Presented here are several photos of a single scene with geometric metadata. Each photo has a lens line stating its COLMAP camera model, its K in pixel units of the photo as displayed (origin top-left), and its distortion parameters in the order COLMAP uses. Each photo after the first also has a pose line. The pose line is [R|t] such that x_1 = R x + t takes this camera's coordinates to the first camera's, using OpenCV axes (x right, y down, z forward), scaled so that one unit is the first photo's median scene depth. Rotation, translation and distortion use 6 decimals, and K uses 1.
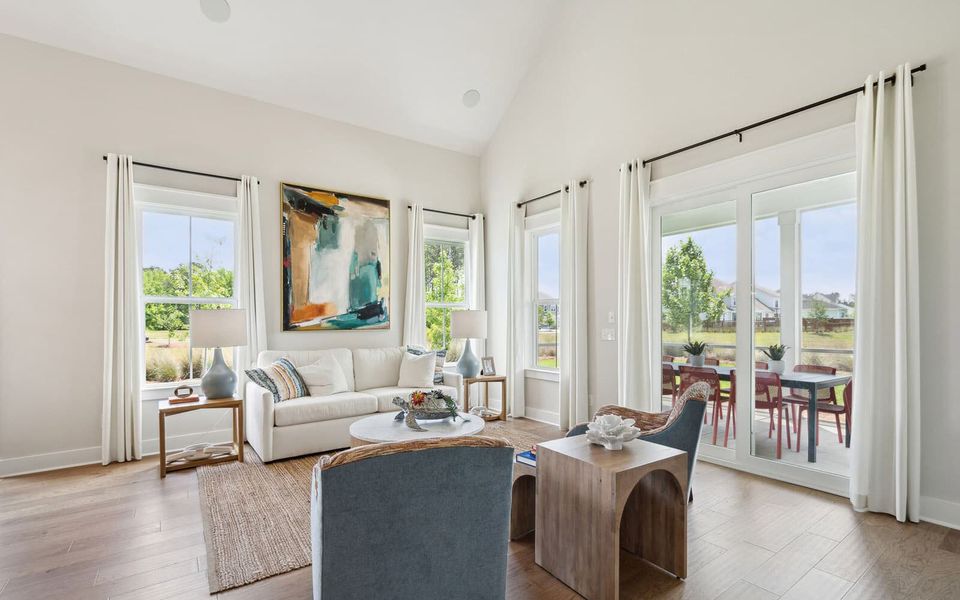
lens RADIAL K [[444.5, 0, 477.3], [0, 444.5, 323.3], [0, 0, 1]] dist [-0.000806, 0.000390]
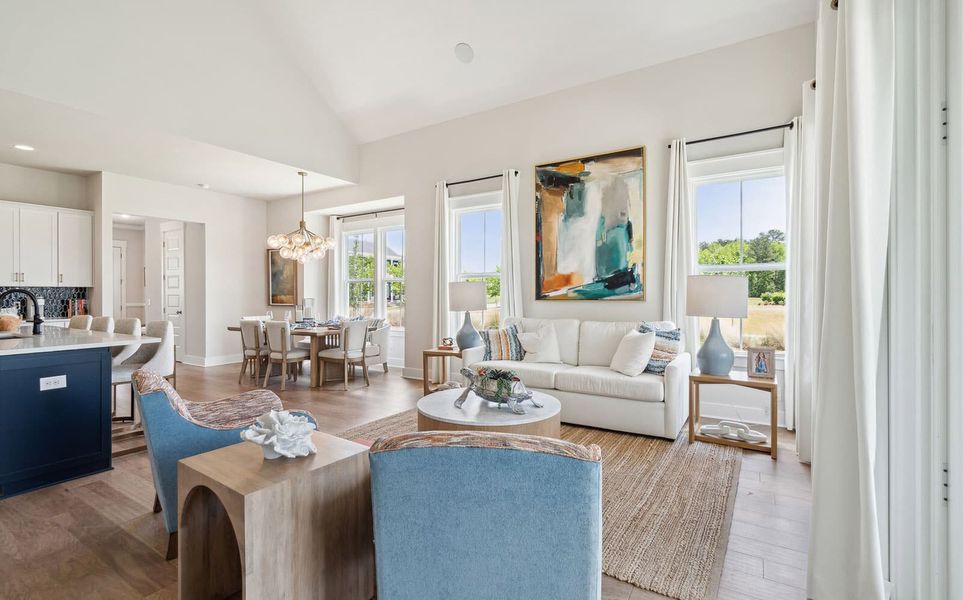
lens RADIAL K [[442.0, 0, 482.2], [0, 442.0, 292.5], [0, 0, 1]] dist [-0.000917, 0.000285]
pose [[0.368602, 0.004307, -0.929577, 0.506395], [0.000090, 0.999989, 0.004669, -0.005949], [0.929587, -0.001804, 0.368598, 0.446244]]
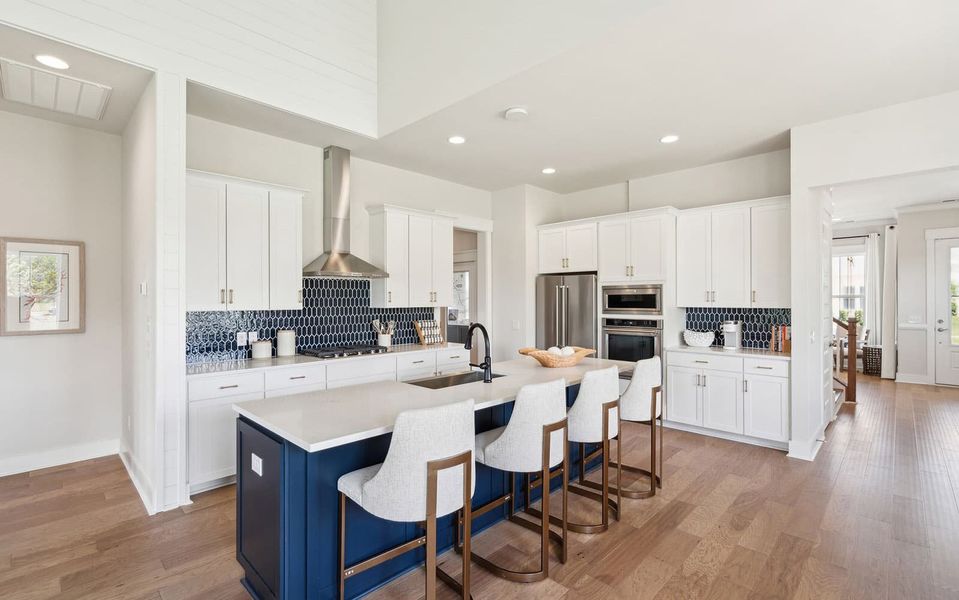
lens RADIAL K [[435.9, 0, 477.9], [0, 435.9, 297.4], [0, 0, 1]] dist [-0.000139, 0.000505]
pose [[-0.985256, 0.010064, -0.170791, -0.351141], [0.009393, 0.999945, 0.004737, -0.047092], [0.170830, 0.003063, -0.985296, 0.586668]]
